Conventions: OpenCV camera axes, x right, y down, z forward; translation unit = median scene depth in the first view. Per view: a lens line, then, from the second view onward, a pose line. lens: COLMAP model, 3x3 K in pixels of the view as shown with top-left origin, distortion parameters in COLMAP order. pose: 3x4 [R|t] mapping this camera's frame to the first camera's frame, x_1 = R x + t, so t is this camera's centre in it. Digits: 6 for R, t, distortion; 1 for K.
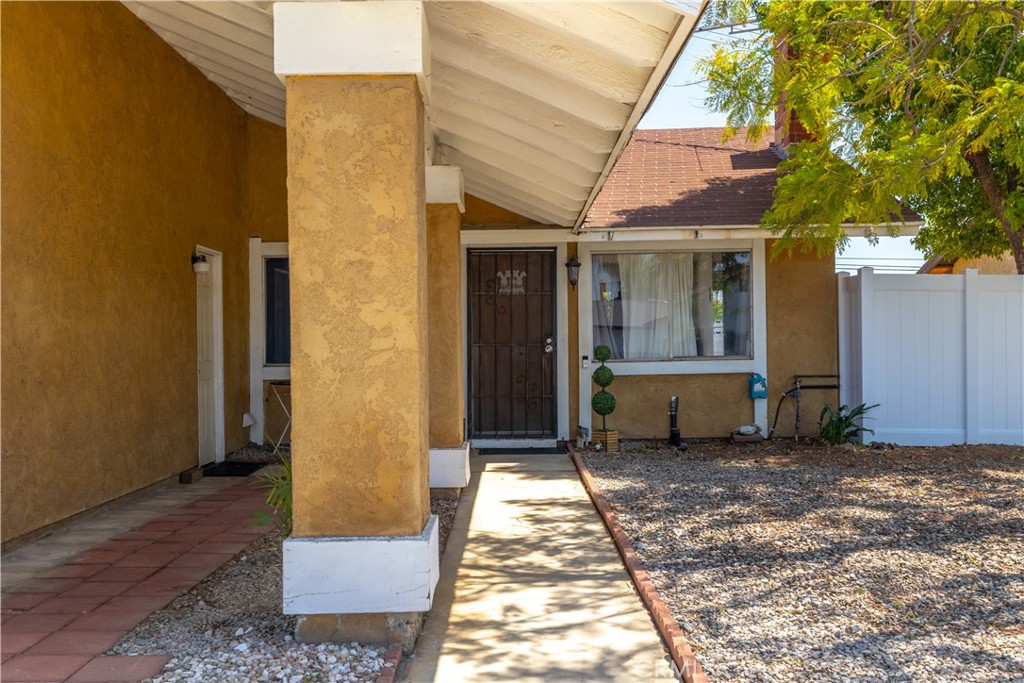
lens RADIAL K [[1017.2, 0, 513.8], [0, 1017.2, 343.8], [0, 0, 1]] dist [0.004040, 0.000000]
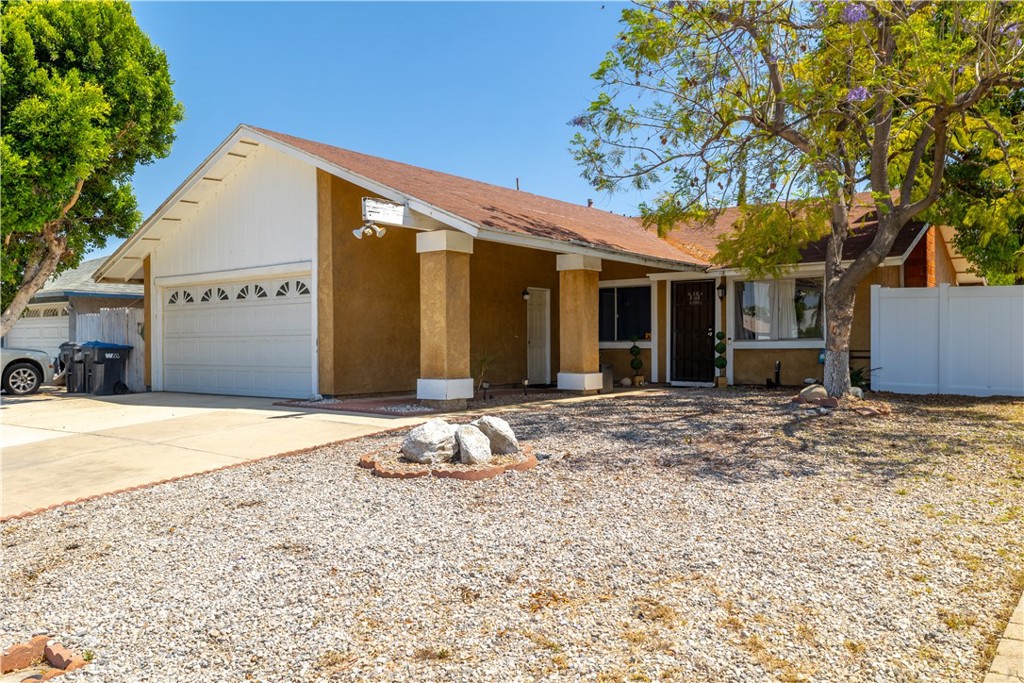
lens RADIAL K [[824.7, 0, 511.3], [0, 824.7, 341.9], [0, 0, 1]] dist [-0.008229, -0.000889]
pose [[0.787894, 0.008762, -0.615748, 0.681676], [-0.007652, 0.999961, 0.004439, 0.015683], [0.615763, 0.001214, 0.787930, -0.416486]]
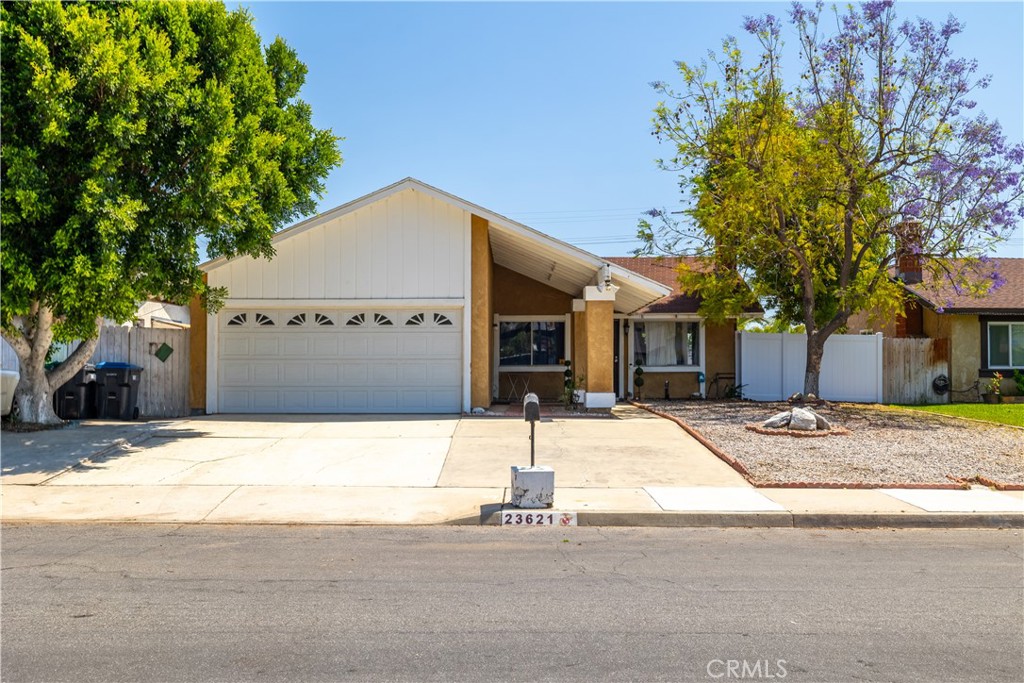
lens RADIAL K [[1017.2, 0, 510.4], [0, 1017.2, 342.7], [0, 0, 1]] dist [0.004040, 0.000000]
pose [[0.999862, 0.015782, -0.005191, -0.208679], [-0.015909, 0.999548, -0.025506, 0.028326], [0.004787, 0.025585, 0.999661, -1.455723]]
